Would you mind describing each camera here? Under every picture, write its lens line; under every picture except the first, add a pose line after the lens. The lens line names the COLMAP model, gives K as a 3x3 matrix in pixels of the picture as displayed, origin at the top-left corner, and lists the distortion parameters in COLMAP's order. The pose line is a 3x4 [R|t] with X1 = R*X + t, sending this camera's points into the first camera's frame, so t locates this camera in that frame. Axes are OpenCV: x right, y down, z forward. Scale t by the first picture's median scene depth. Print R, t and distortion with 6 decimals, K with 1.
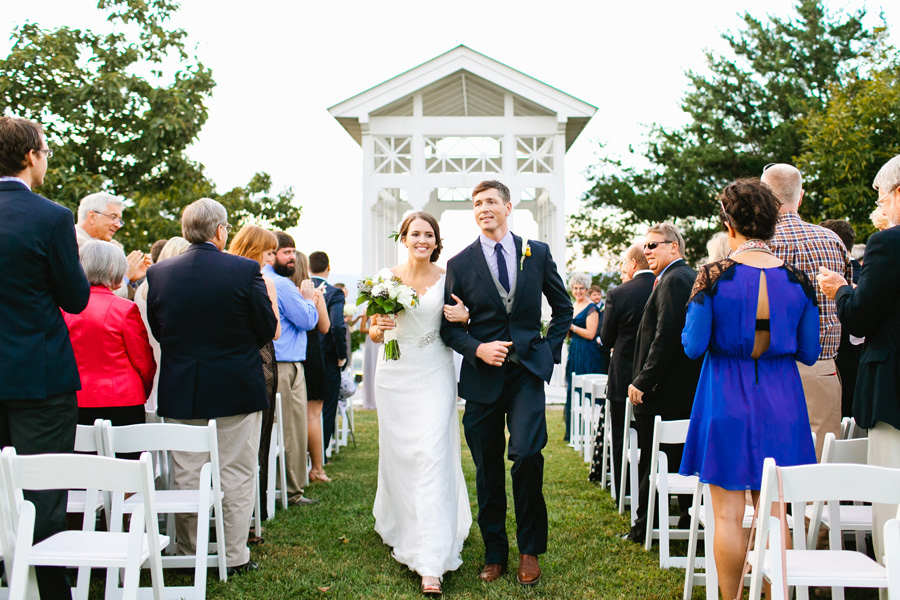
lens RADIAL K [[839.9, 0, 454.2], [0, 839.9, 291.7], [0, 0, 1]] dist [0.002642, 0.000000]
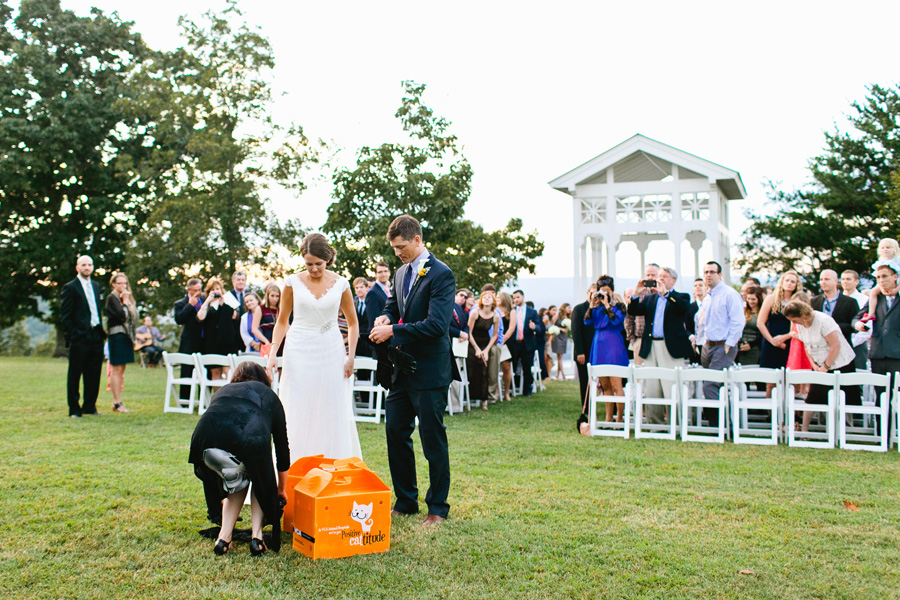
lens RADIAL K [[839.9, 0, 449.1], [0, 839.9, 301.4], [0, 0, 1]] dist [0.002642, 0.000000]
pose [[0.940995, -0.009959, -0.338274, 0.183055], [0.010328, 0.999946, -0.000708, -0.009797], [0.338263, -0.002827, 0.941047, -0.446744]]
